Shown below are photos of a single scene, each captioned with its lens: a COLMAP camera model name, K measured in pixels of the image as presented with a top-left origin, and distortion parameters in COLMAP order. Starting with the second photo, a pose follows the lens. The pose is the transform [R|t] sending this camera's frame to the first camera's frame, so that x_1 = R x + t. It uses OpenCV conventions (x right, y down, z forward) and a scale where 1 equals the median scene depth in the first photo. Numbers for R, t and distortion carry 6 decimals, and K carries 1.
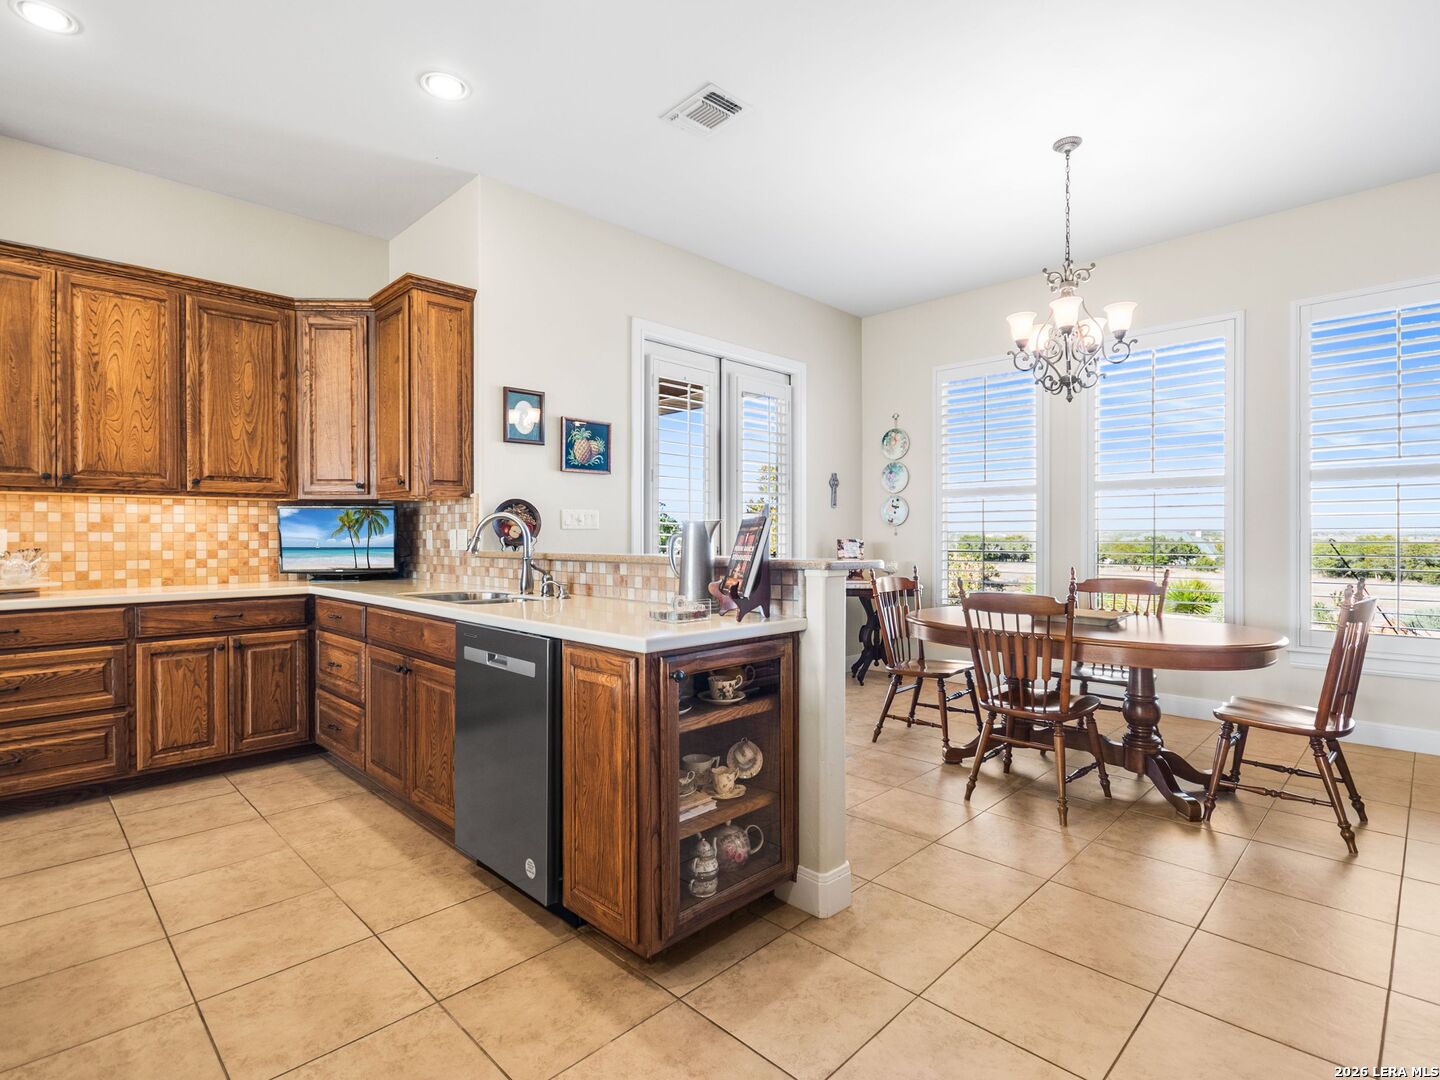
lens RADIAL K [[735.5, 0, 706.8], [0, 735.5, 537.8], [0, 0, 1]] dist [-0.002963, -0.000820]
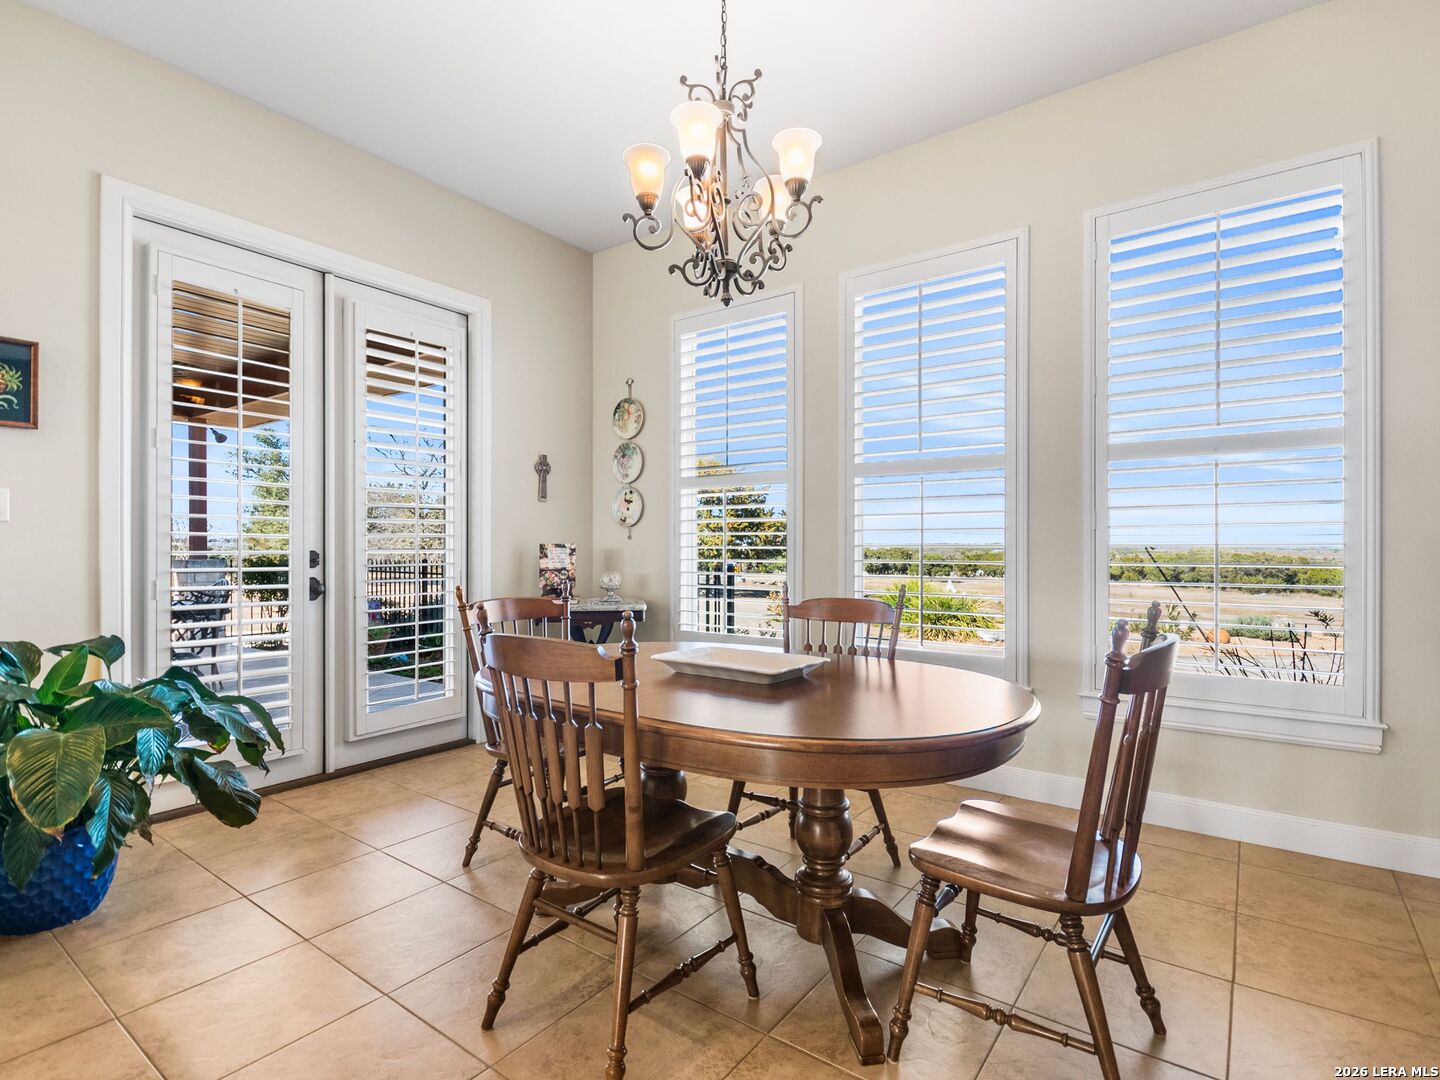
lens RADIAL K [[732.2, 0, 717.5], [0, 732.2, 547.6], [0, 0, 1]] dist [-0.005356, -0.000951]
pose [[0.988604, 0.001496, 0.150529, 0.299500], [-0.000843, 0.999990, -0.004399, 0.010815], [-0.150535, 0.004222, 0.988596, 0.312402]]
